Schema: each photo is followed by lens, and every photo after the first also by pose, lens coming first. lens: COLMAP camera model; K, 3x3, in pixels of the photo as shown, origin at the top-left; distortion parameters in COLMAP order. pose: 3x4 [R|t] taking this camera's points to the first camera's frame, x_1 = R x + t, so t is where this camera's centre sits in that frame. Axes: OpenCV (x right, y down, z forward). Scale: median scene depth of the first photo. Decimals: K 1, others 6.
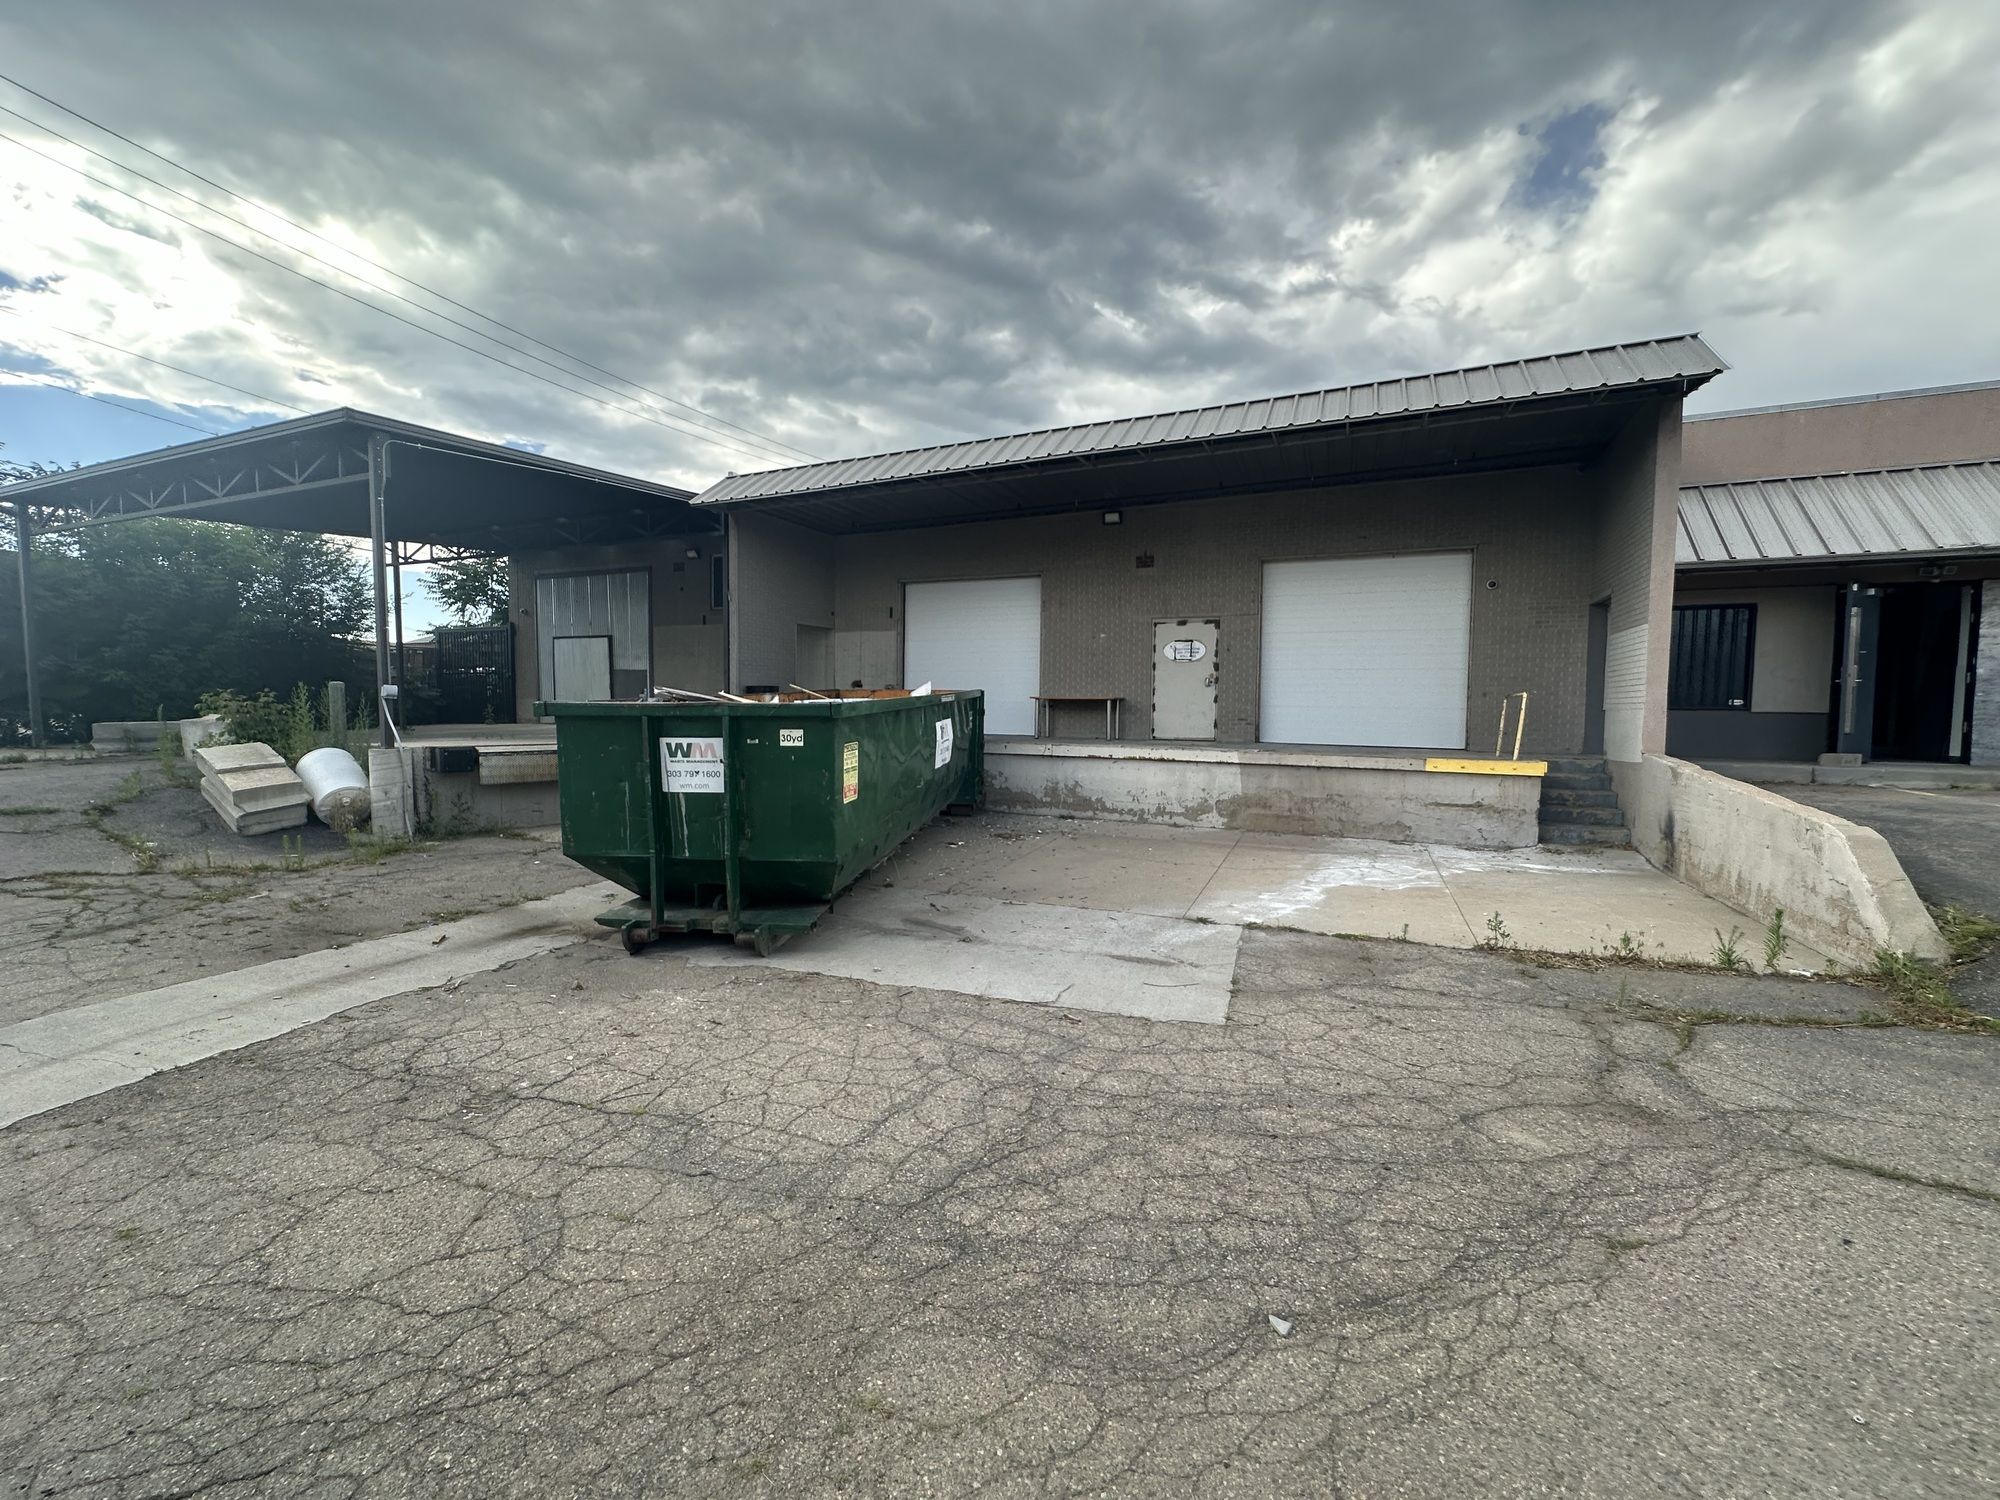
lens RADIAL K [[786.8, 0, 1000.0], [0, 786.8, 750.0], [0, 0, 1]] dist [-0.001901, 0.000466]
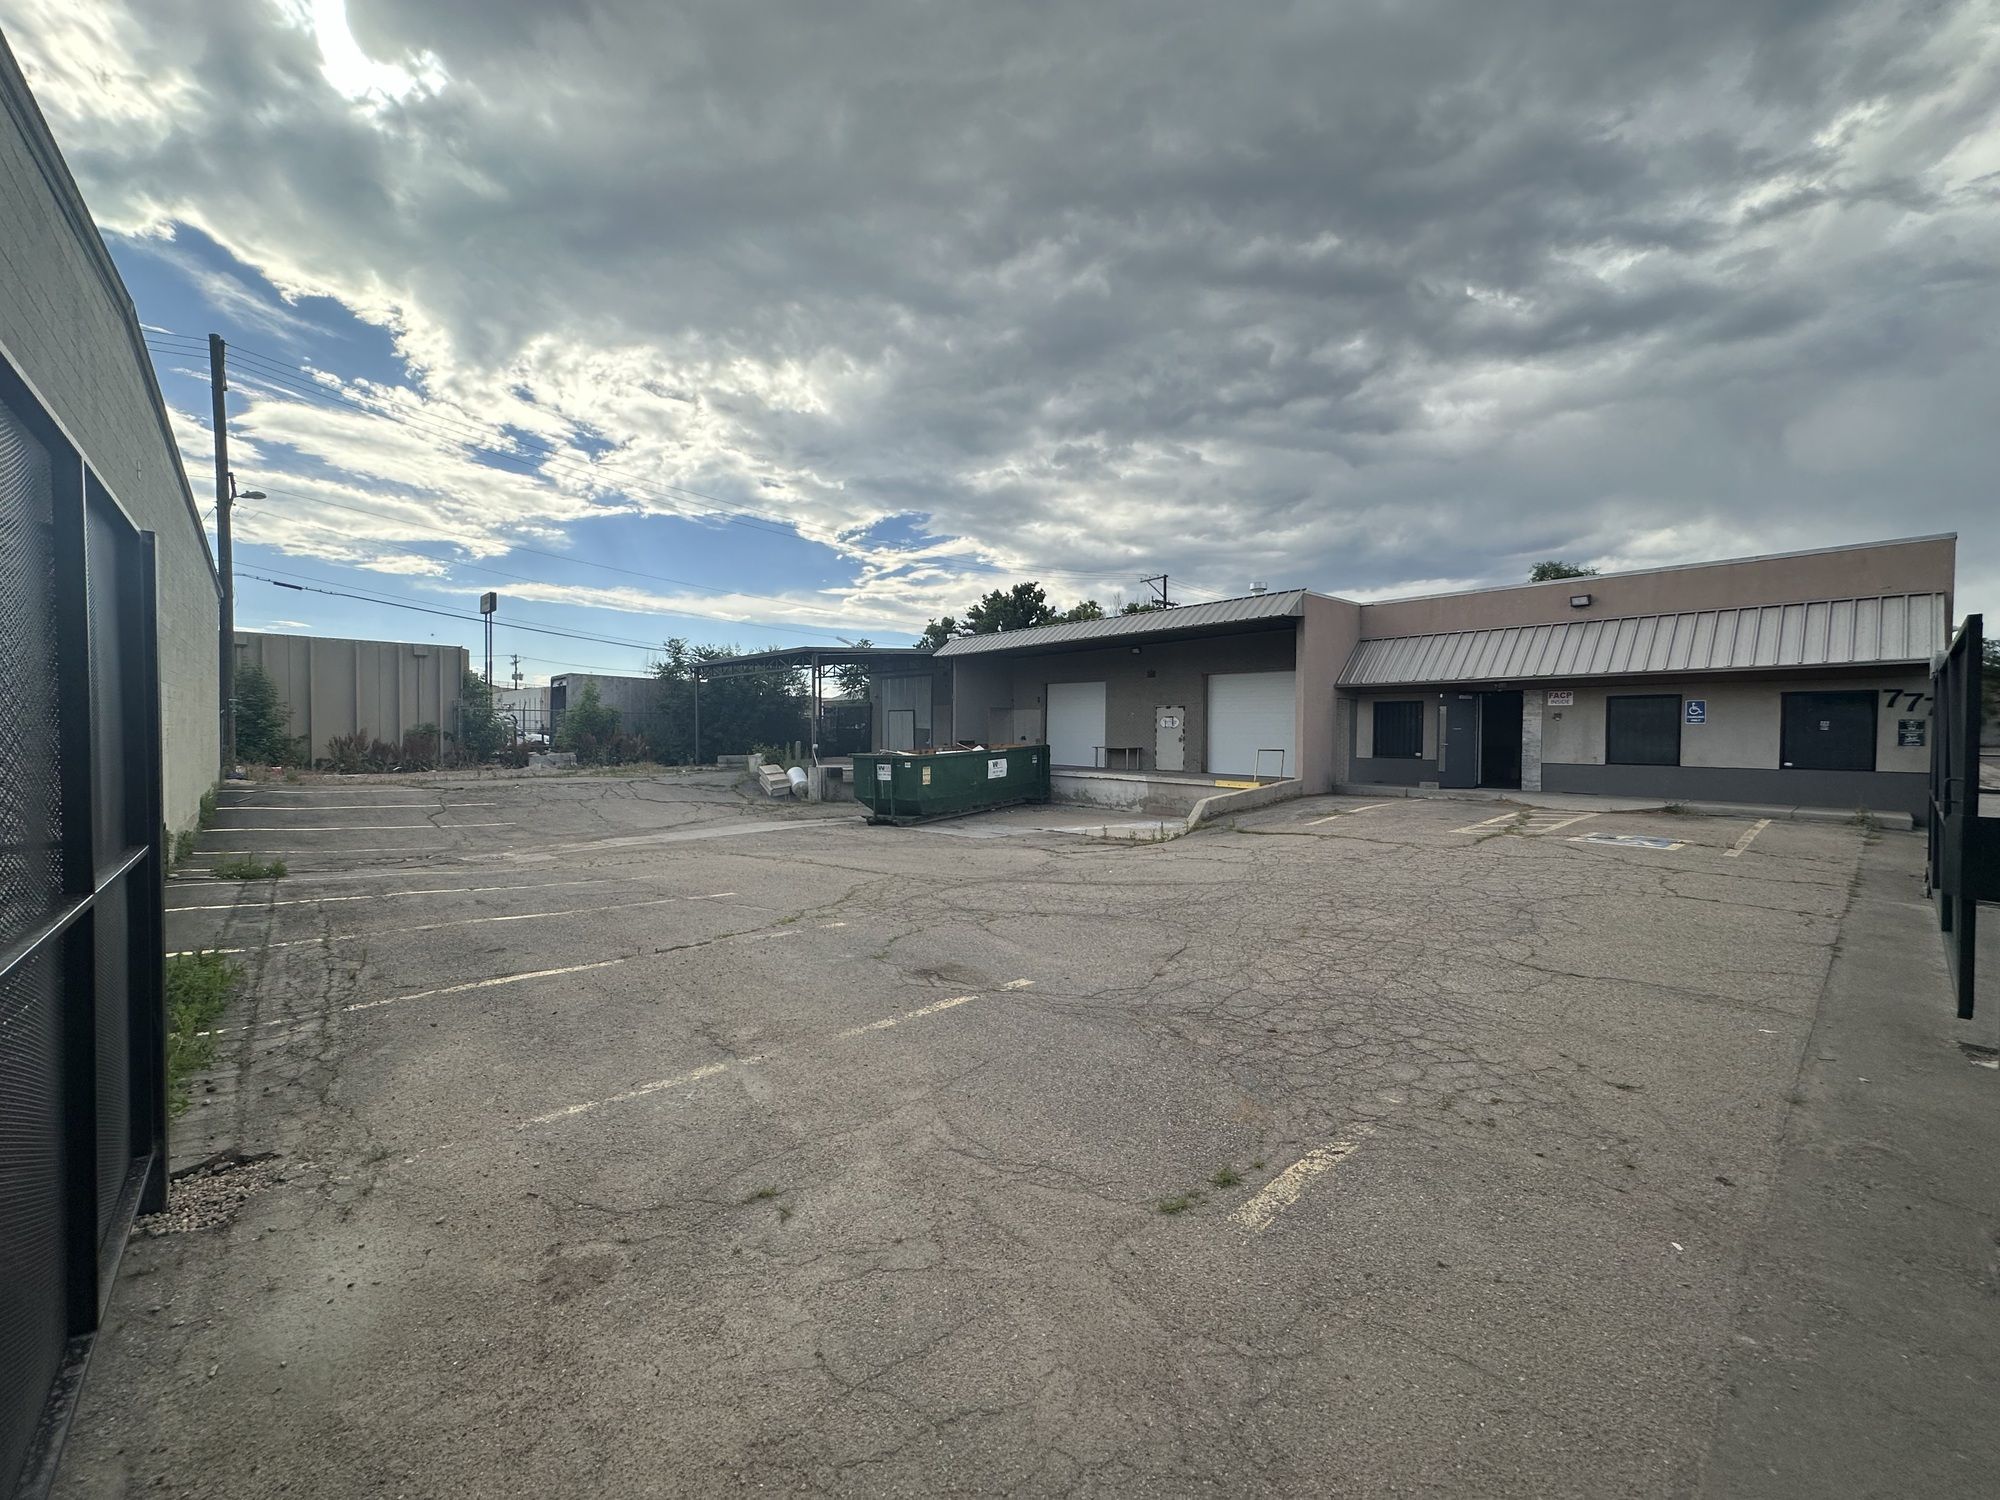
lens RADIAL K [[772.9, 0, 995.8], [0, 772.9, 760.4], [0, 0, 1]] dist [0.008778, -0.000011]
pose [[0.909293, 0.012593, -0.415965, 0.860168], [-0.023973, 0.999467, -0.022146, 0.017089], [0.415465, 0.030110, 0.909111, -1.112534]]
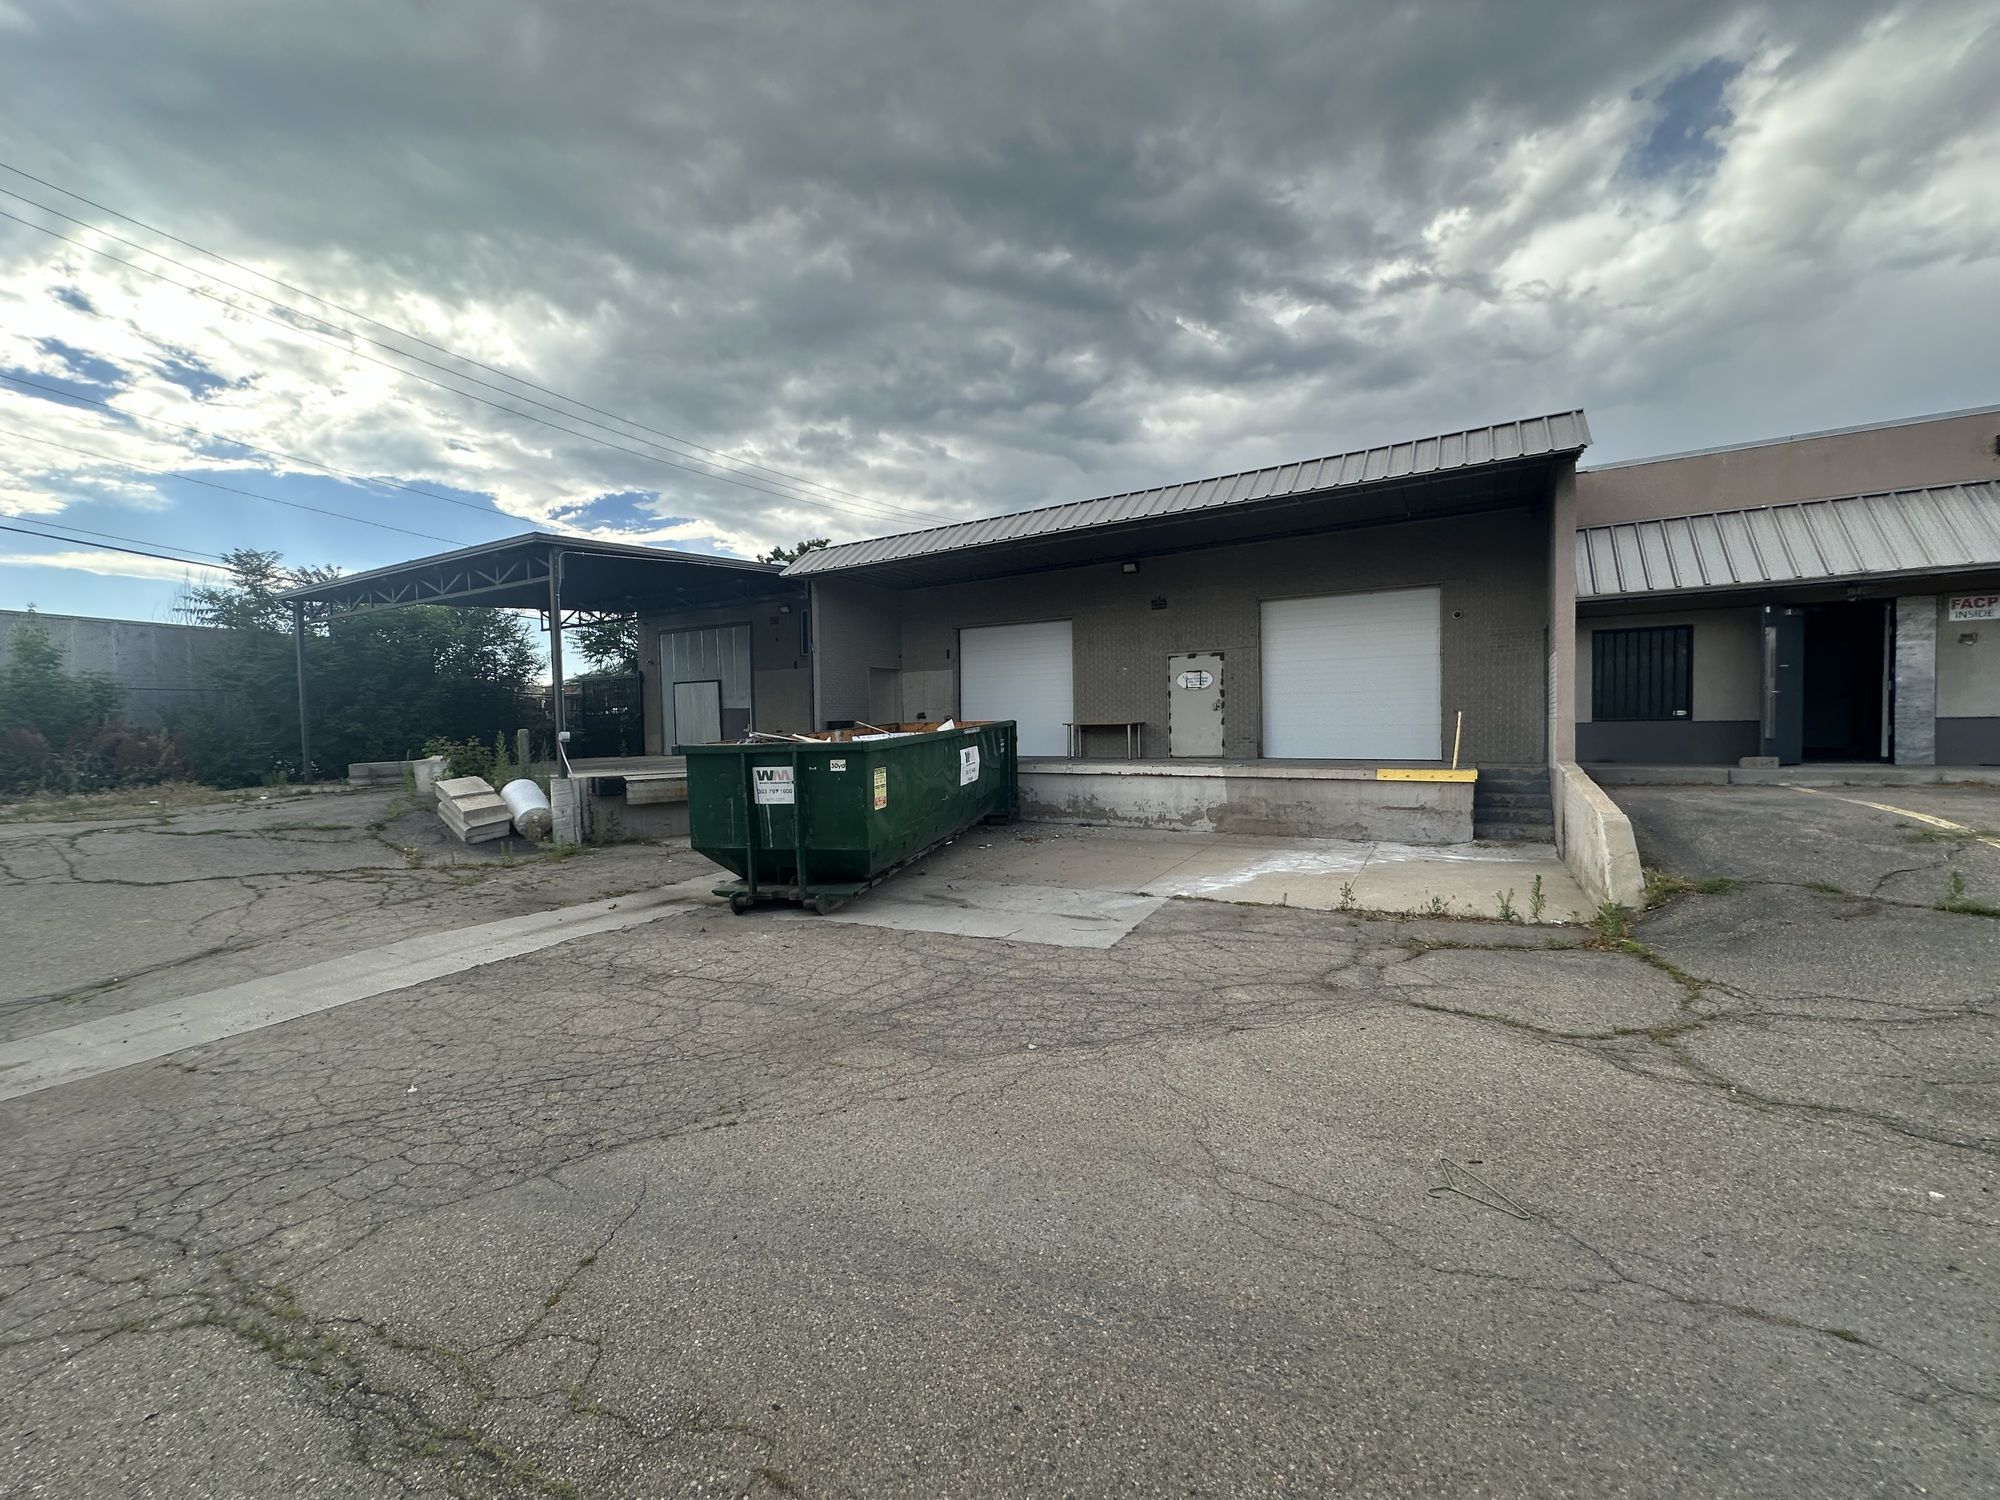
lens RADIAL K [[785.3, 0, 998.6], [0, 785.3, 751.4], [0, 0, 1]] dist [0.000782, -0.000477]
pose [[0.992598, -0.024588, -0.118930, 0.117573], [0.021766, 0.999451, -0.024970, 0.000993], [0.119478, 0.022197, 0.992589, -0.237735]]
